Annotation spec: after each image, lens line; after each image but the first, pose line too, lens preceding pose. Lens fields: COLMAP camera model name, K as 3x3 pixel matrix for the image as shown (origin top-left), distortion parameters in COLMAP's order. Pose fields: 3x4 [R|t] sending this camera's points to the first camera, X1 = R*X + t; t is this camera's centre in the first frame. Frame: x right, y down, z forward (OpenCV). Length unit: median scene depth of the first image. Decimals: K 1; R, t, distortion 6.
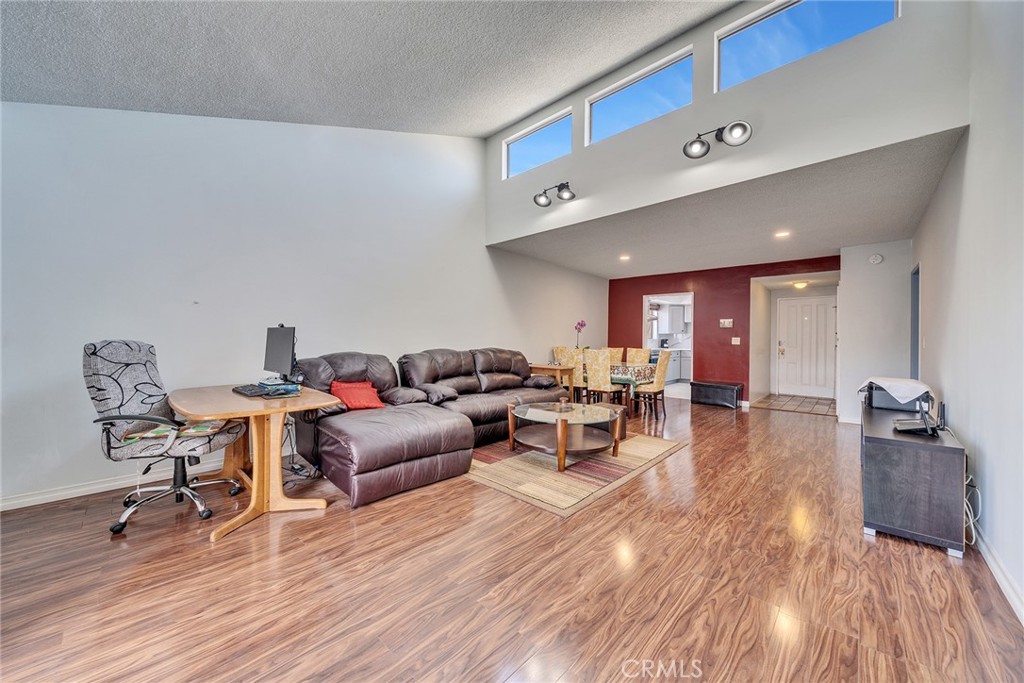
lens RADIAL K [[373.6, 0, 505.7], [0, 373.6, 340.5], [0, 0, 1]] dist [-0.002370, -0.000076]
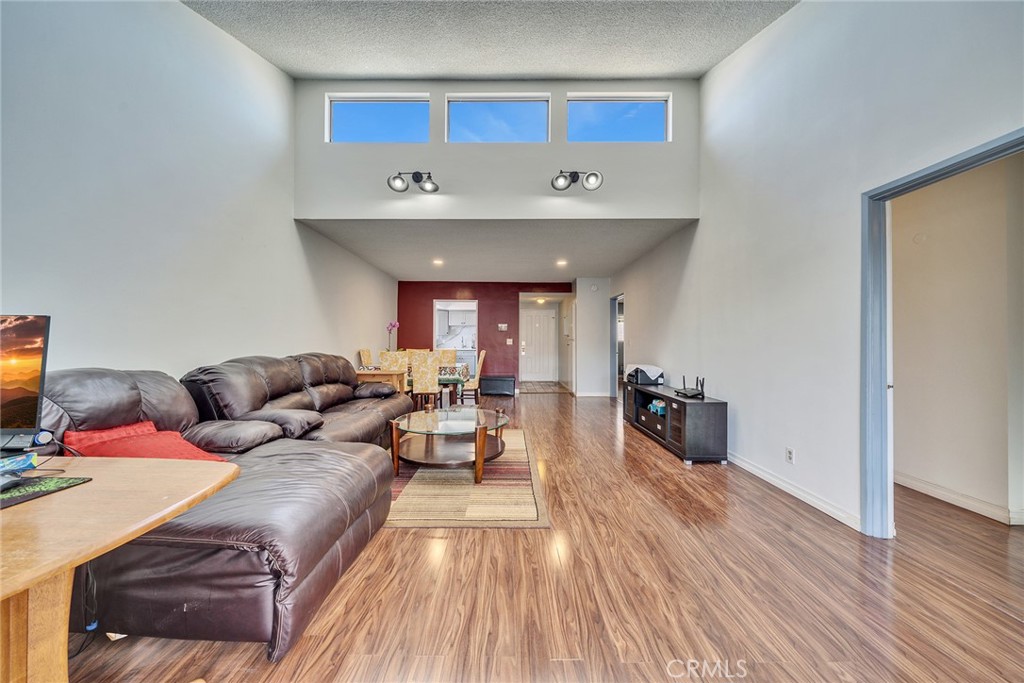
lens RADIAL K [[349.4, 0, 511.1], [0, 349.4, 339.9], [0, 0, 1]] dist [-0.005865, -0.000011]
pose [[0.718101, -0.002425, 0.695935, -0.236281], [0.005738, 0.999981, -0.002437, -0.002266], [-0.695915, 0.005743, 0.718101, 0.187844]]
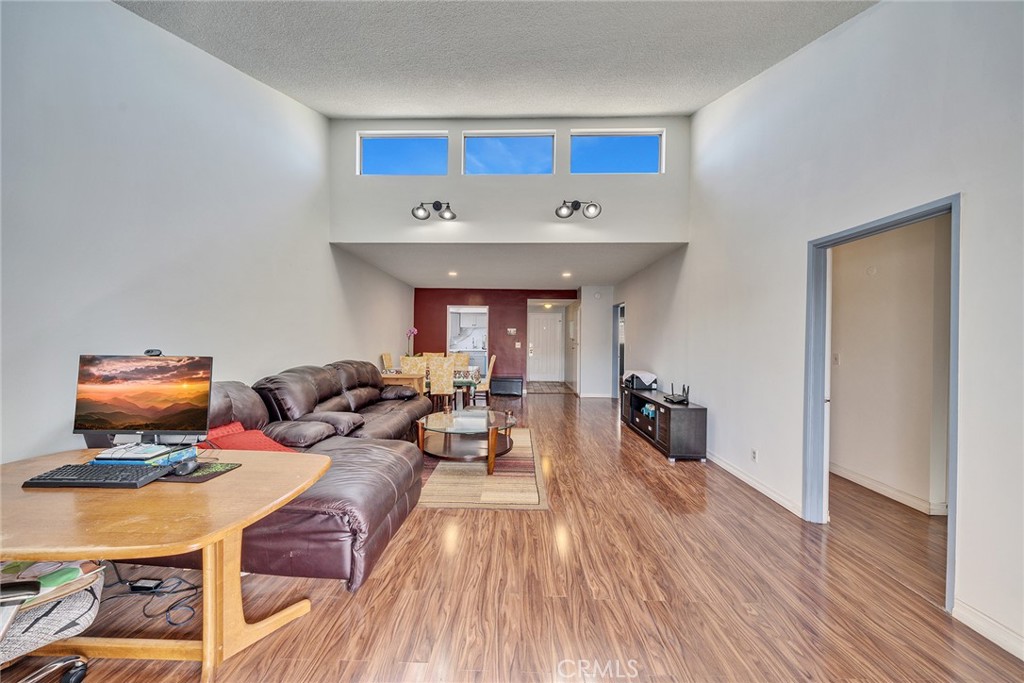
lens RADIAL K [[349.4, 0, 511.1], [0, 349.4, 339.9], [0, 0, 1]] dist [-0.005865, -0.000011]
pose [[0.735654, -0.006185, 0.677329, -0.301245], [-0.000144, 0.999957, 0.009287, -0.035160], [-0.677358, -0.006930, 0.735621, 0.117407]]
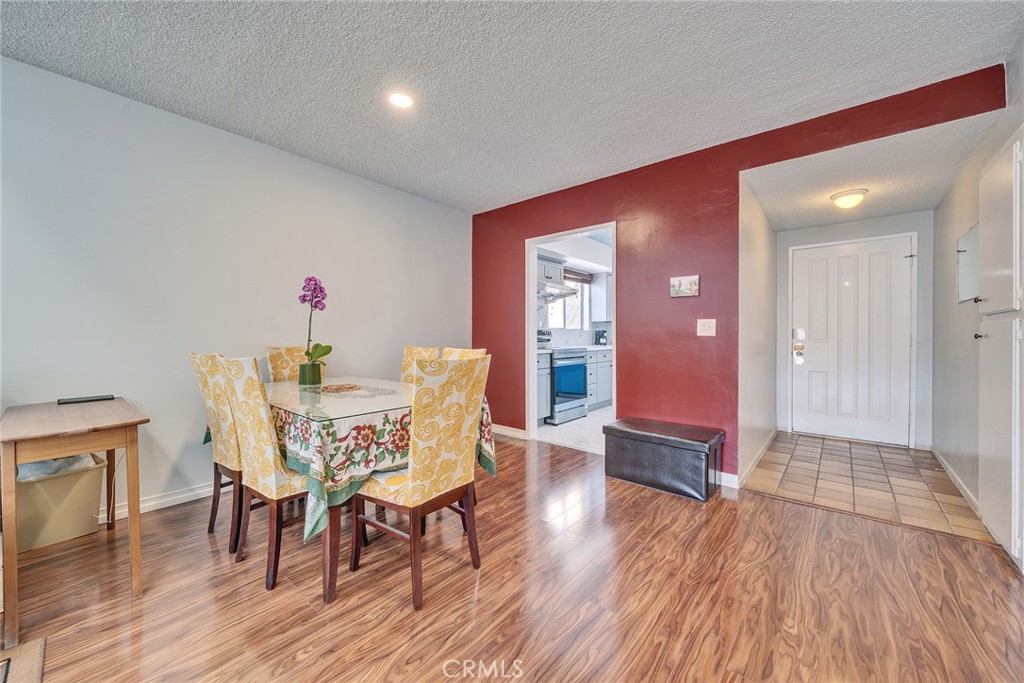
lens RADIAL K [[381.2, 0, 507.5], [0, 381.2, 339.5], [0, 0, 1]] dist [-0.005551, 0.000012]
pose [[0.999148, -0.008334, 0.040411, 0.457643], [0.008166, 0.999957, 0.004320, 0.013279], [-0.040445, -0.003986, 0.999174, 0.708253]]
